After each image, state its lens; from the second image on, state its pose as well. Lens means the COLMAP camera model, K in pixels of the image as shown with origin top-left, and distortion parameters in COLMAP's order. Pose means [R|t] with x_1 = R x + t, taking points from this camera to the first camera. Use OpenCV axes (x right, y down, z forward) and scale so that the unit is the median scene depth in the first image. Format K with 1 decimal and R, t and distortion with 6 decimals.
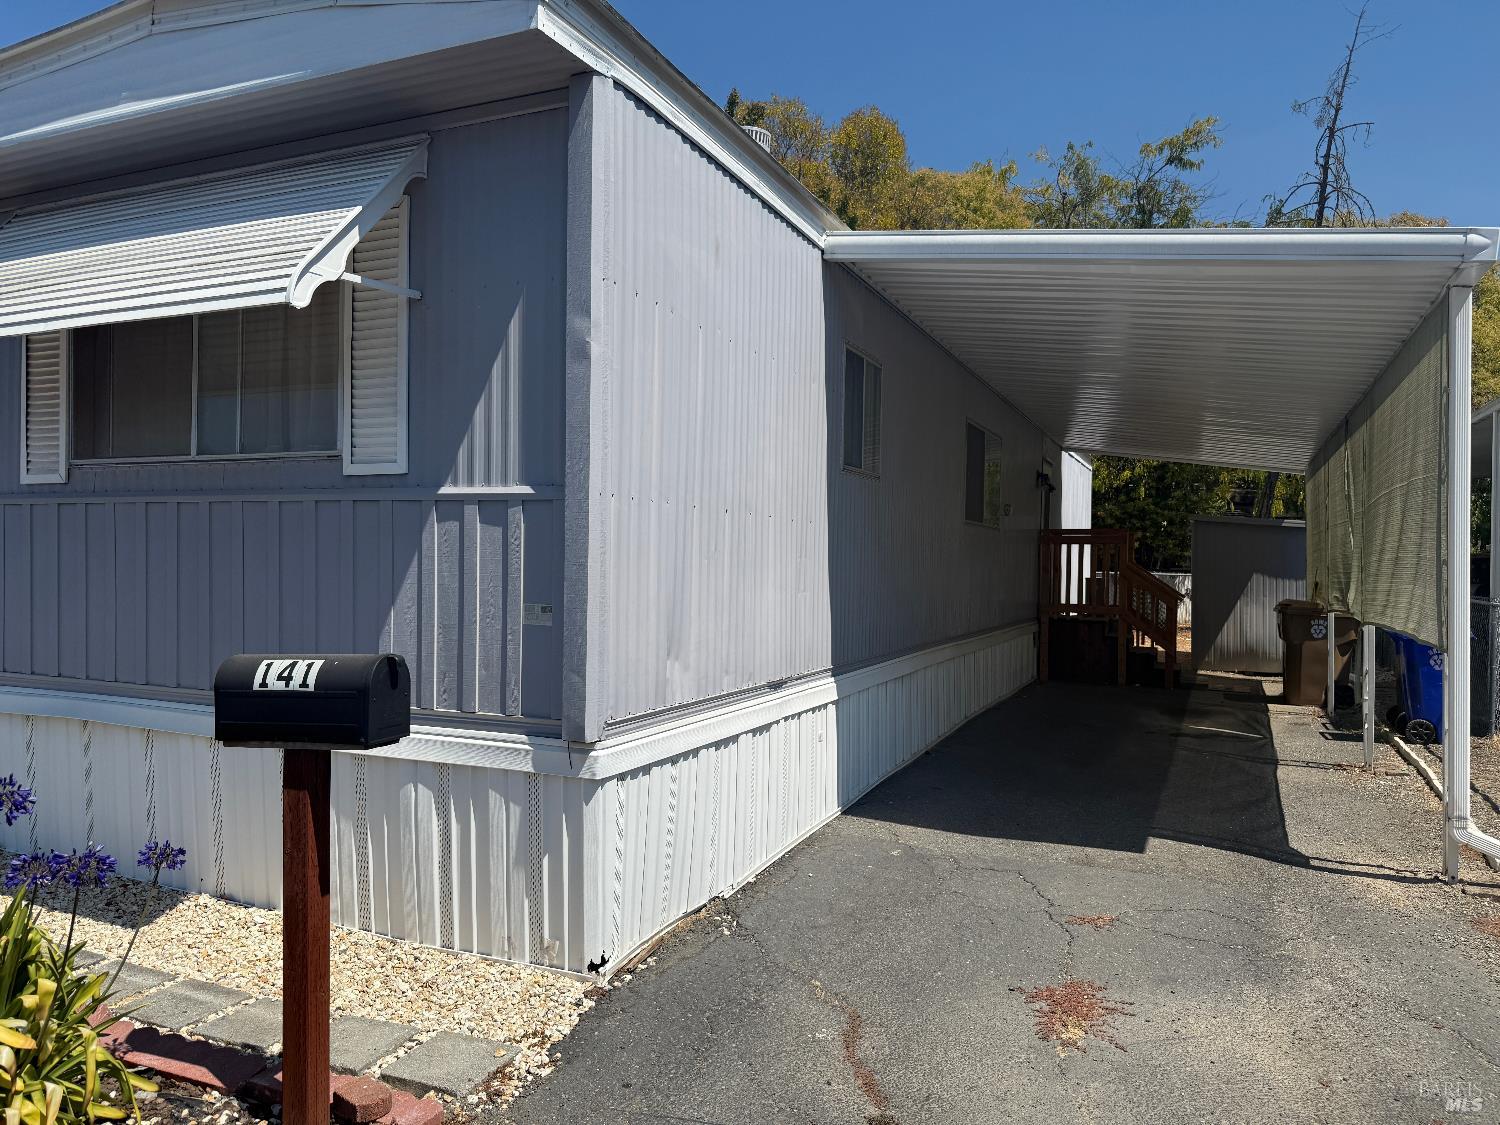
lens RADIAL K [[1050.0, 0, 746.4], [0, 1050.0, 571.6], [0, 0, 1]] dist [0.100604, -0.149108]
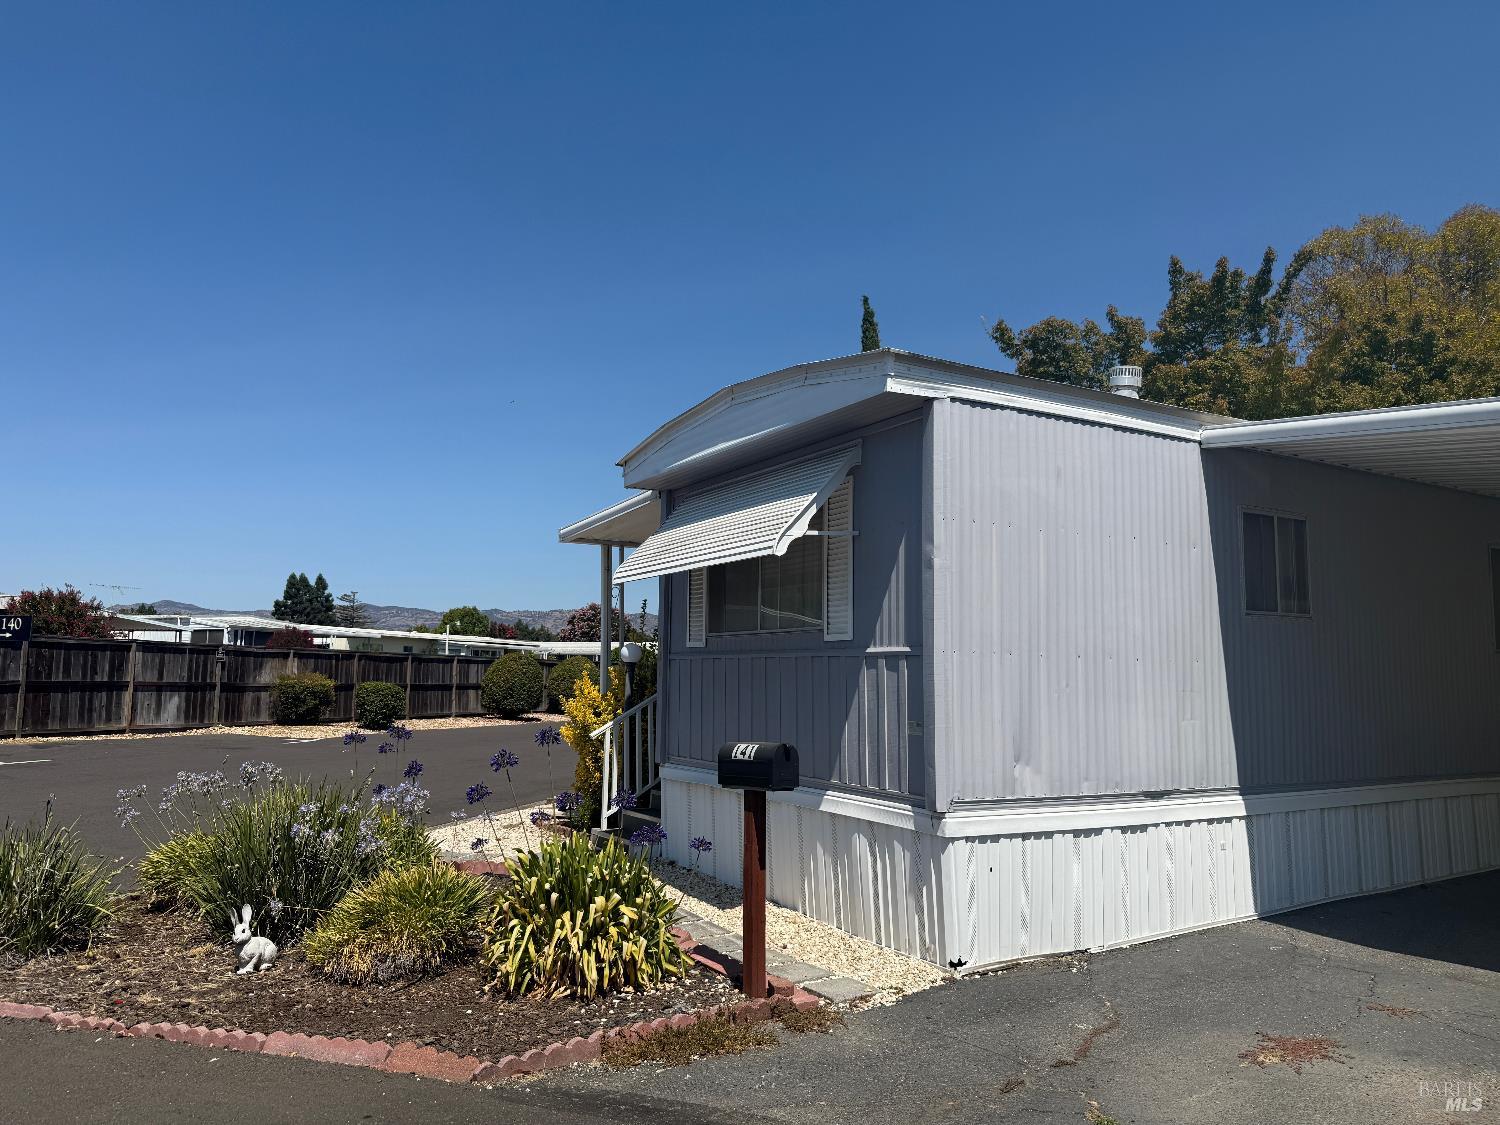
lens RADIAL K [[1050.0, 0, 746.4], [0, 1050.0, 571.6], [0, 0, 1]] dist [0.100604, -0.149108]
pose [[0.811883, -0.064161, -0.580284, 0.524413], [-0.005785, 0.993010, -0.117889, -0.004573], [0.583792, 0.099069, 0.805837, -0.443139]]
